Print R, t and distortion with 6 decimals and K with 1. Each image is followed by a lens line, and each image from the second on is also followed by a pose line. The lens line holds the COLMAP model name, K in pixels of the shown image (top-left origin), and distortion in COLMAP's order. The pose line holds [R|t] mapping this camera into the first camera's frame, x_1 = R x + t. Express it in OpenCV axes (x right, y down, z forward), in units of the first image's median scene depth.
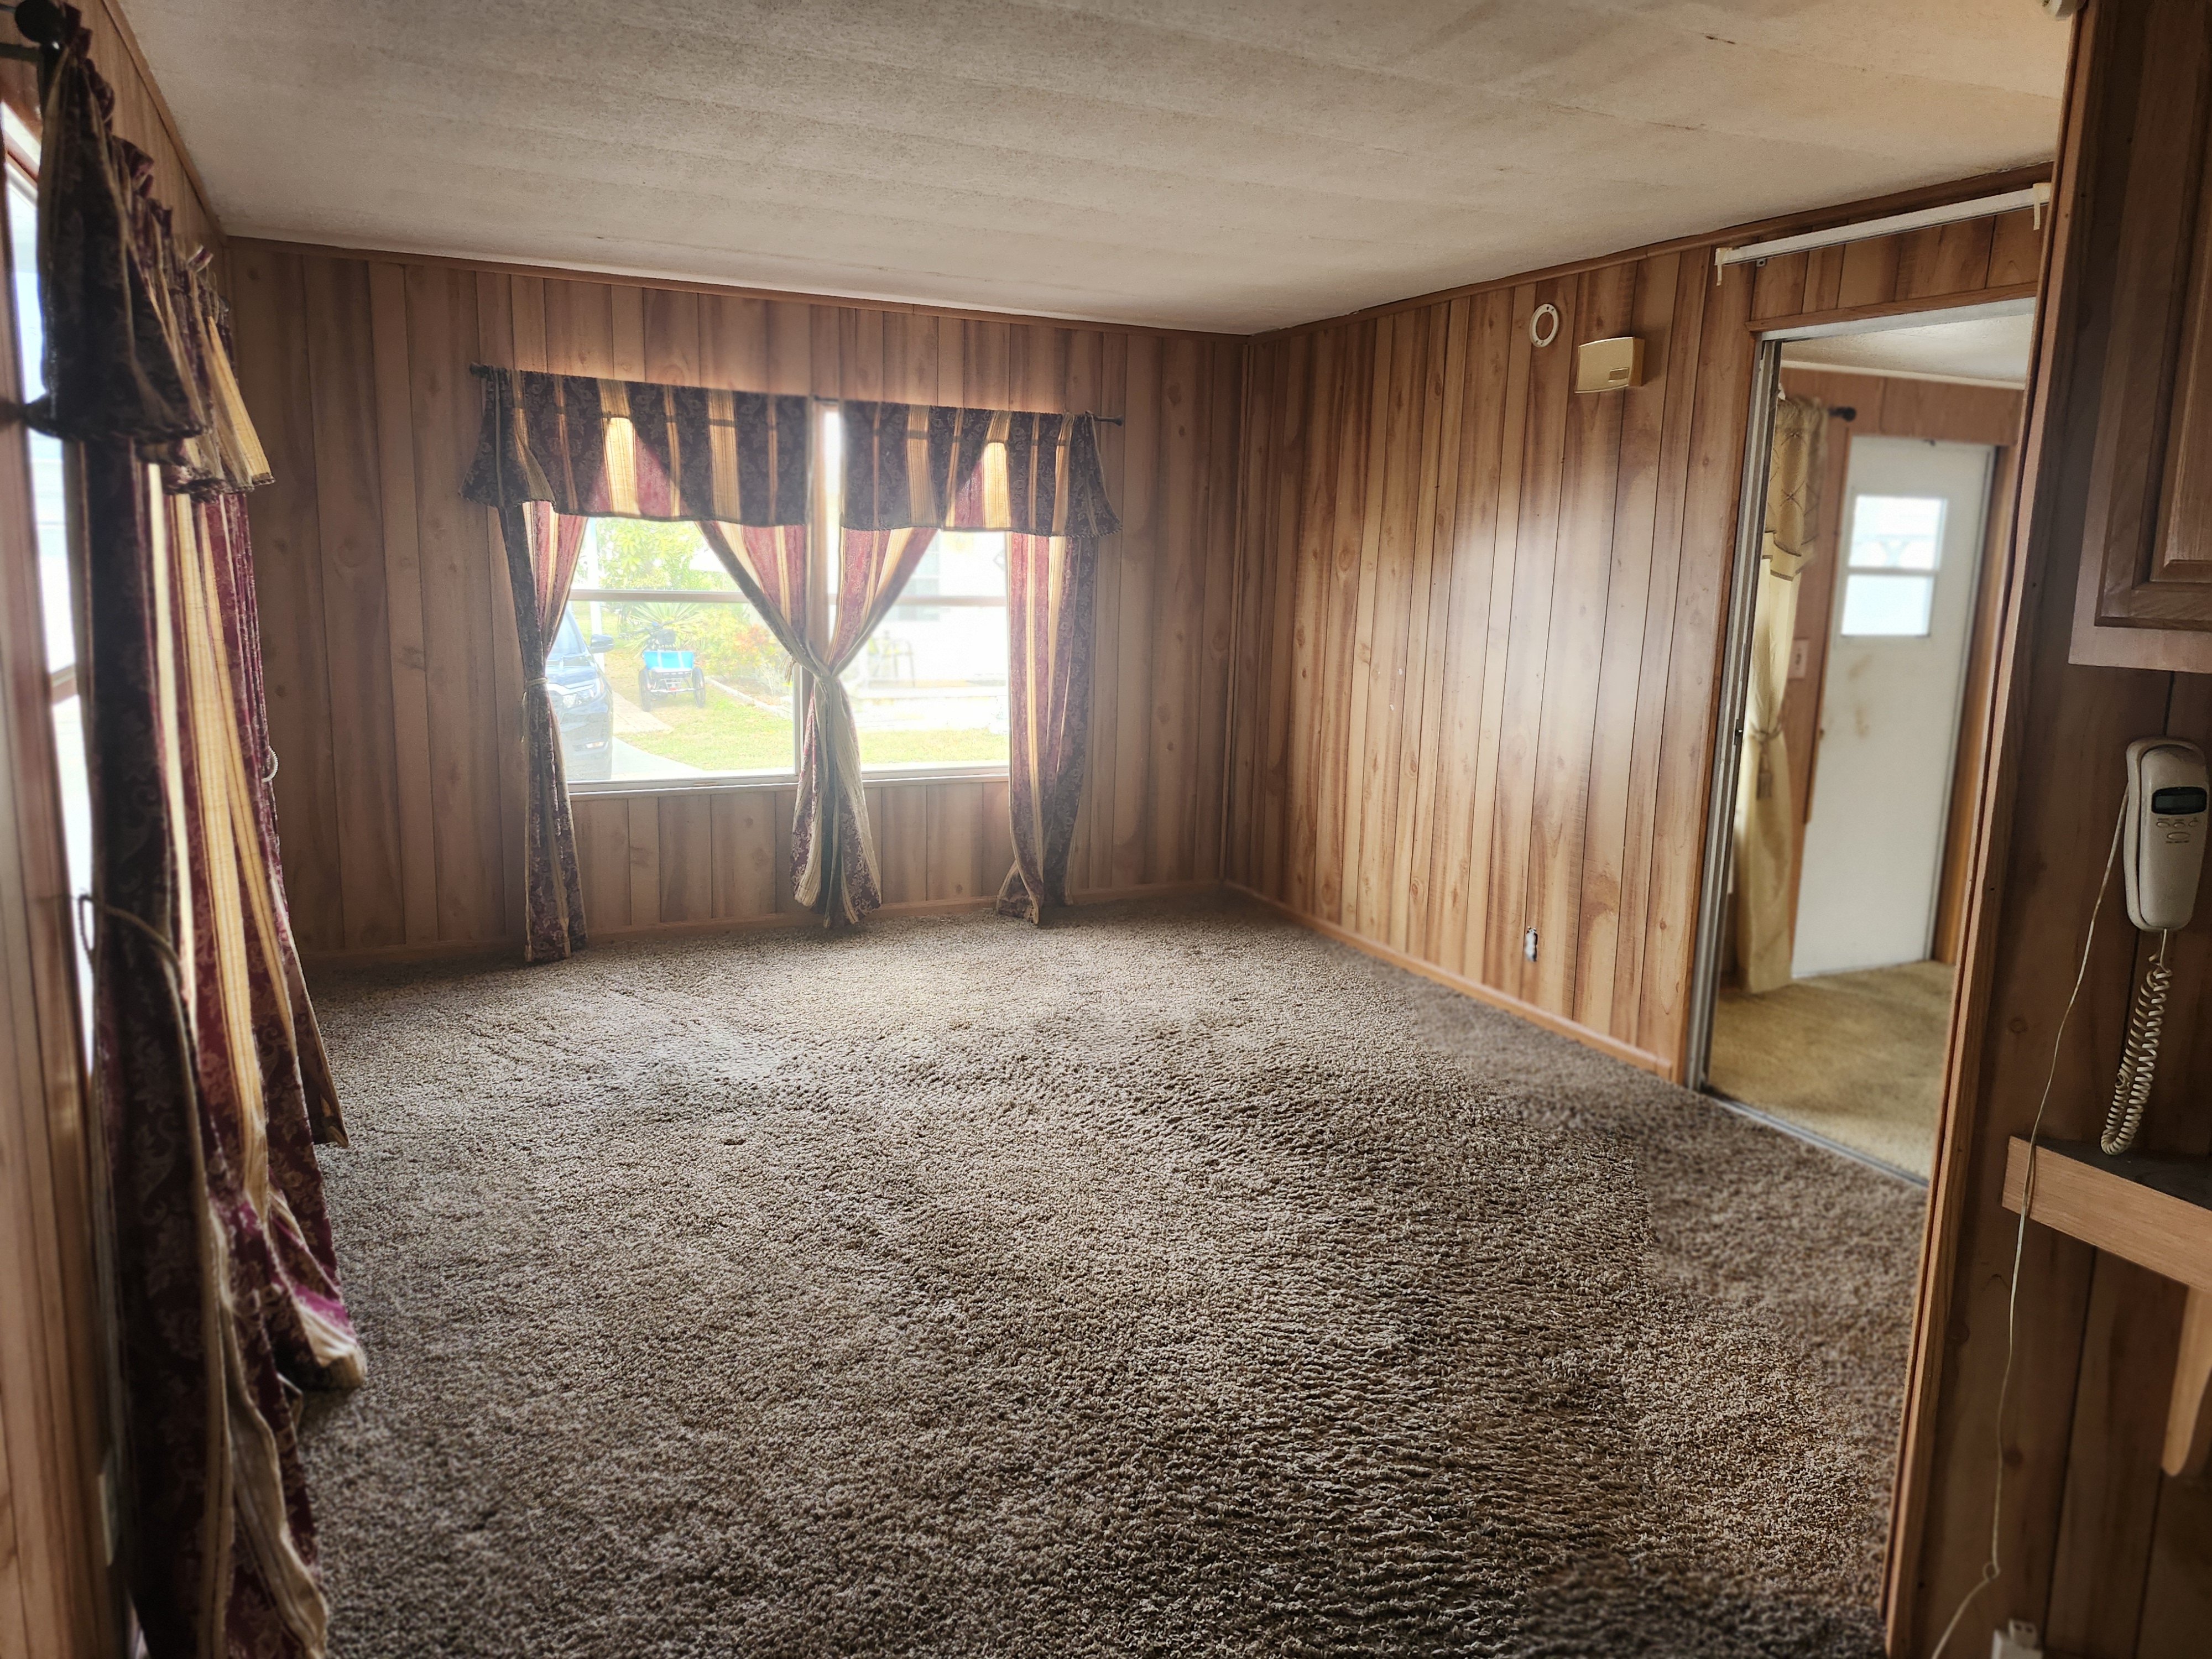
lens RADIAL K [[1511.6, 0, 1106.0], [0, 1511.6, 829.5], [0, 0, 1]] dist [0.008663, -0.004873]
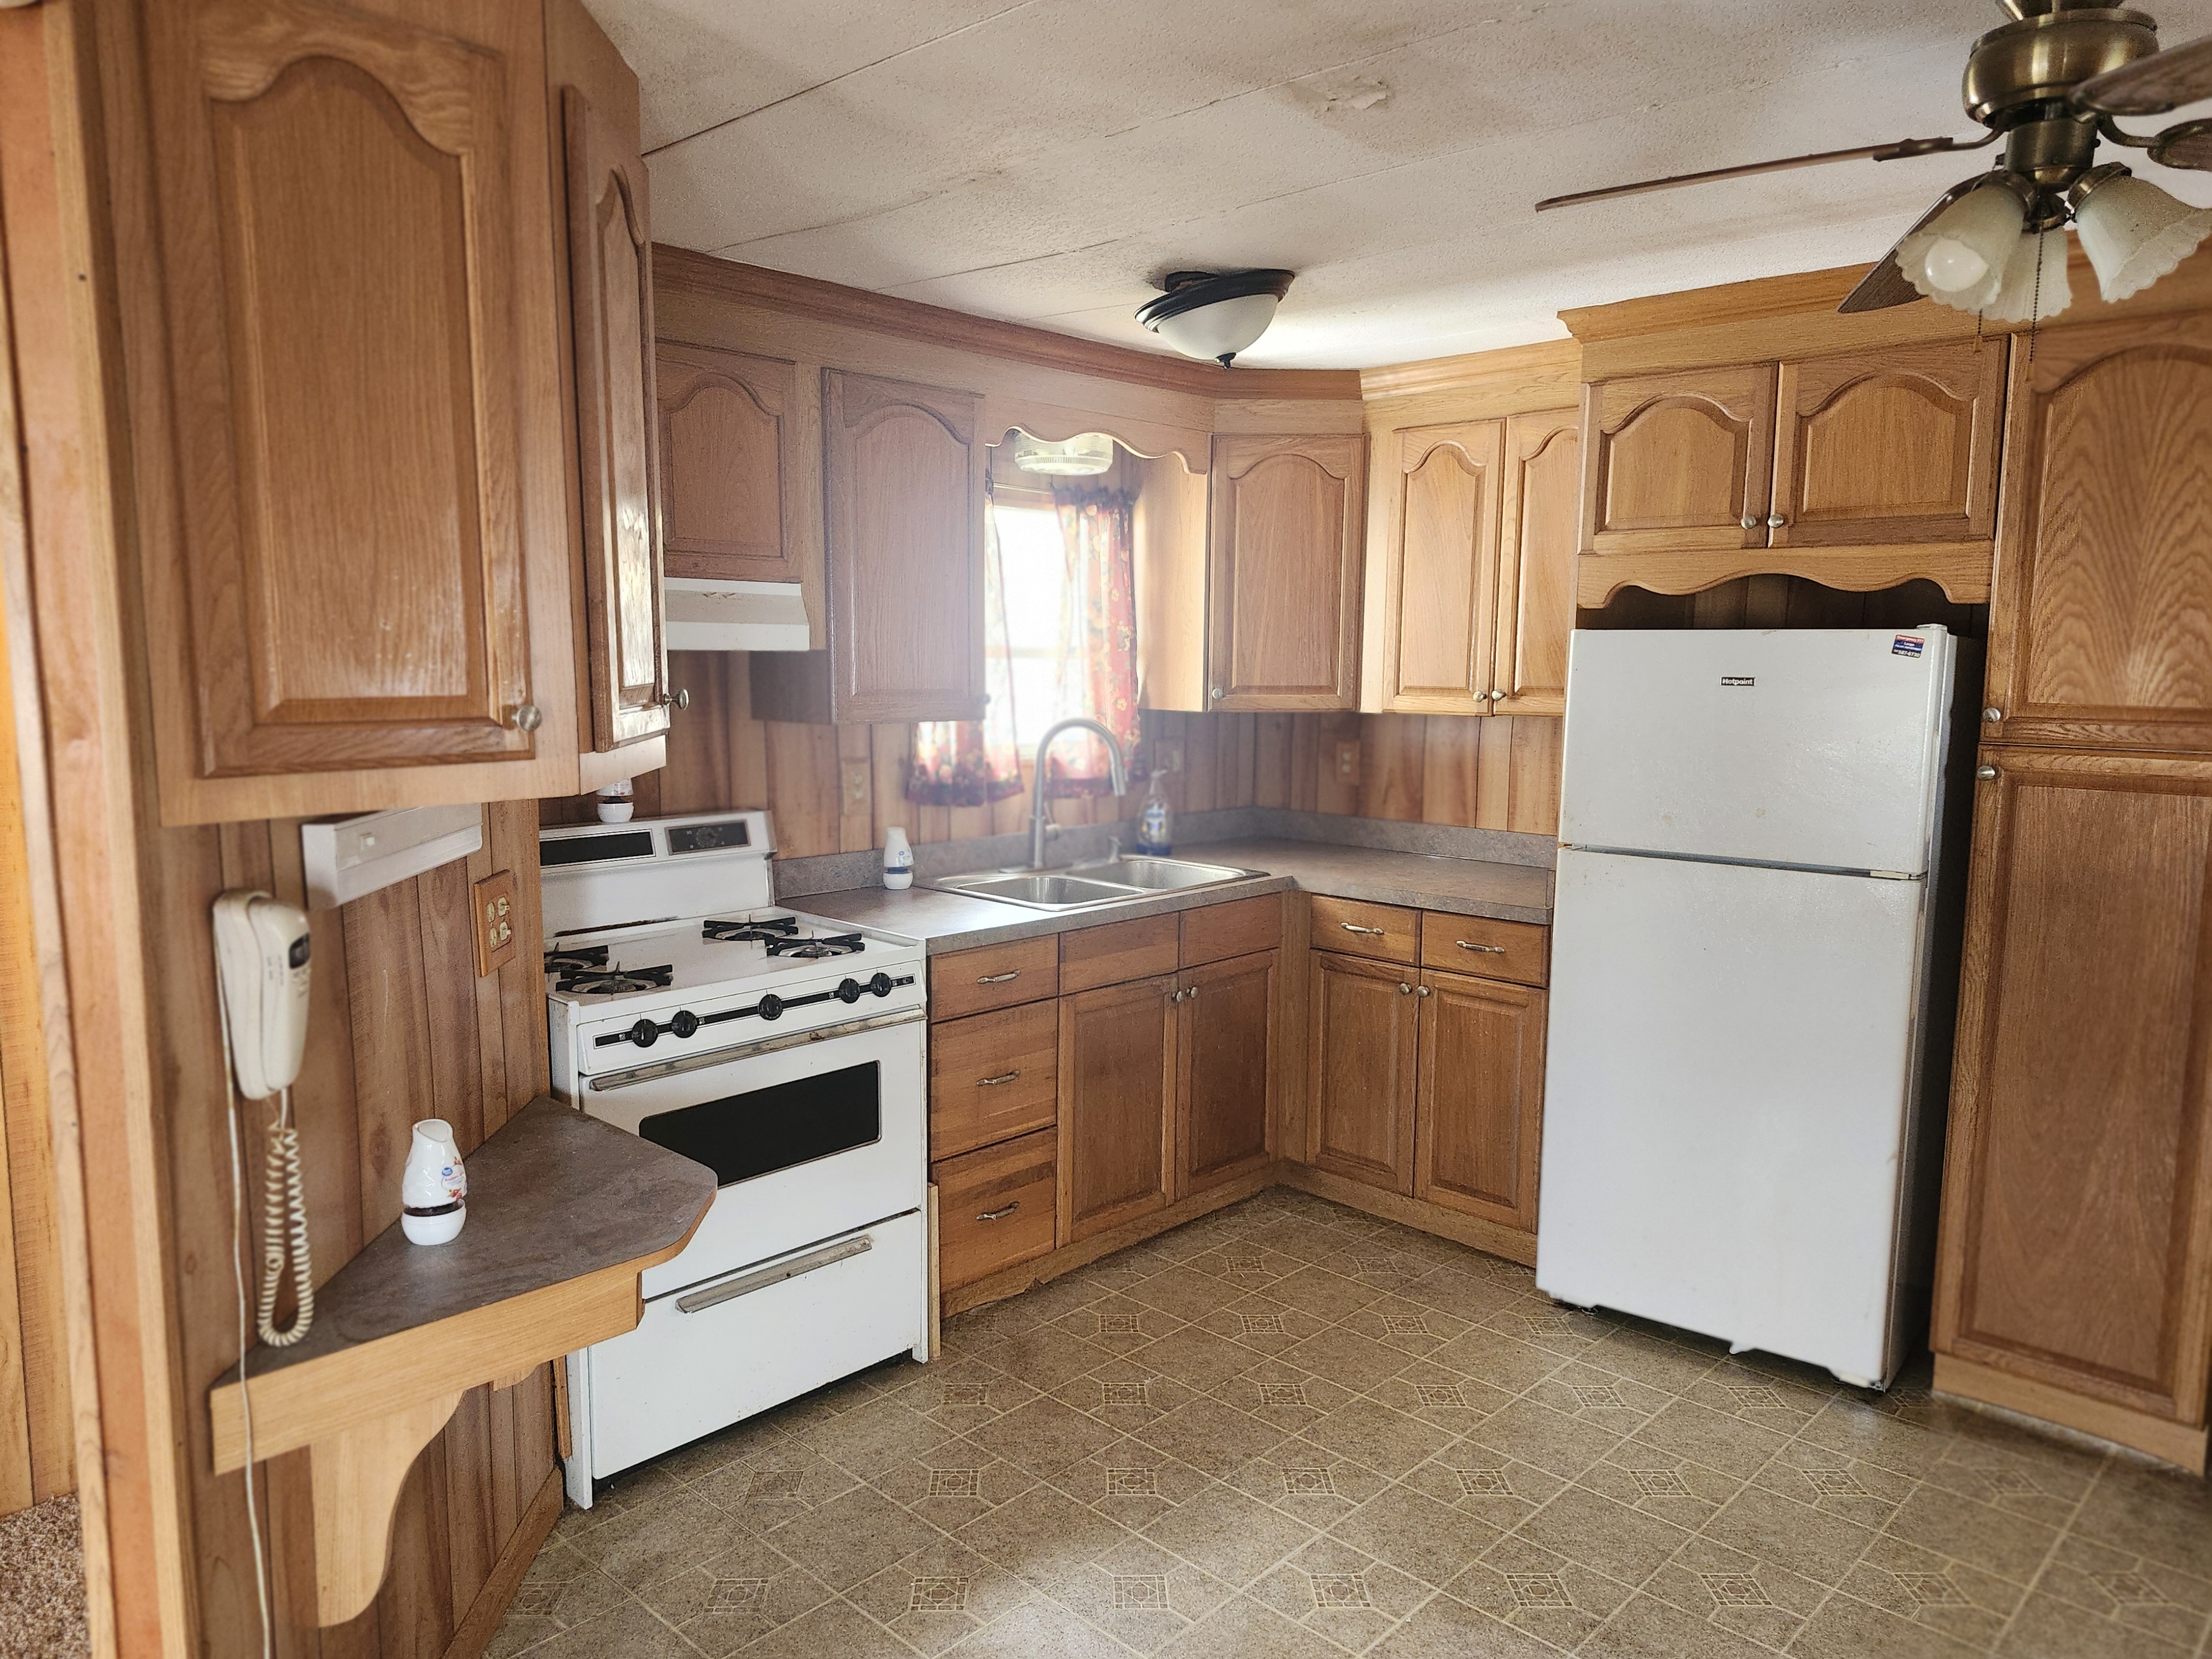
lens RADIAL K [[1532.2, 0, 1106.0], [0, 1532.2, 829.5], [0, 0, 1]] dist [0.080297, -0.097391]
pose [[-0.362669, -0.142471, 0.920963, -0.160679], [0.145335, 0.967506, 0.206903, -0.100674], [-0.920515, 0.208886, -0.330179, 0.390753]]
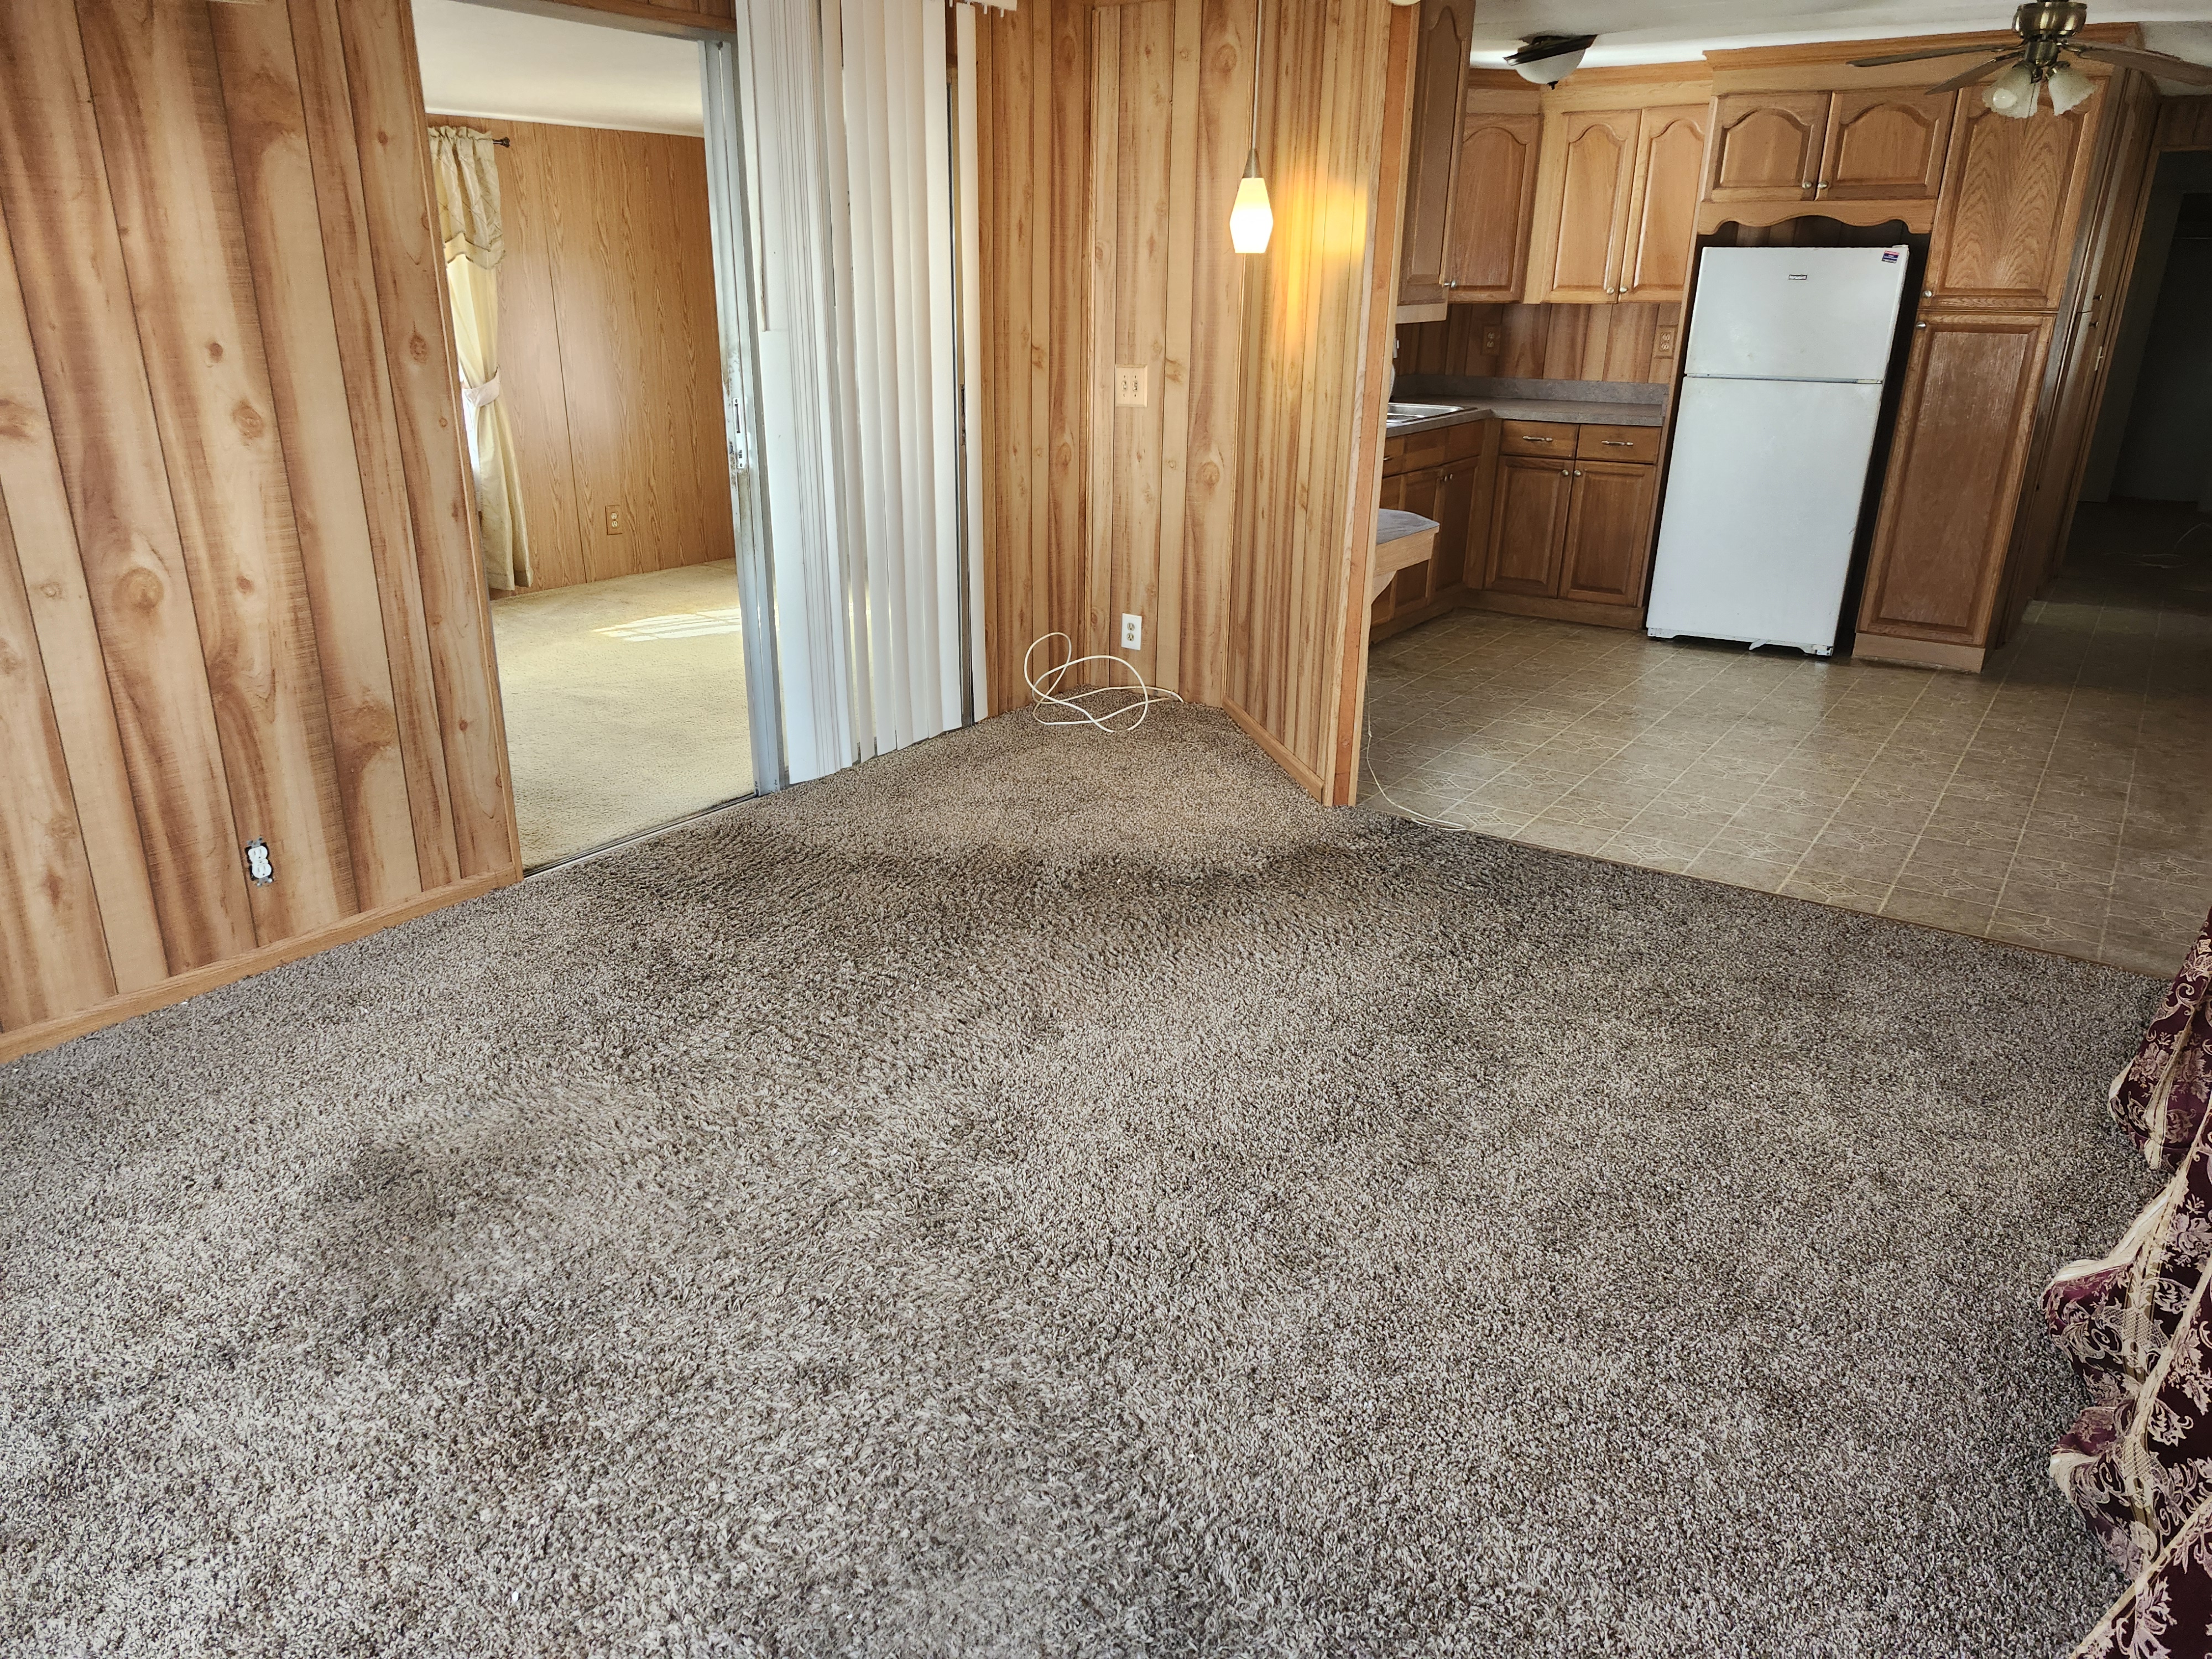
lens RADIAL K [[1511.6, 0, 1106.0], [0, 1511.6, 829.5], [0, 0, 1]] dist [0.008663, -0.004873]
pose [[-0.497220, -0.330043, 0.802399, -0.499717], [0.130568, 0.885827, 0.445267, -0.212031], [-0.857744, 0.326163, -0.397358, 1.045583]]
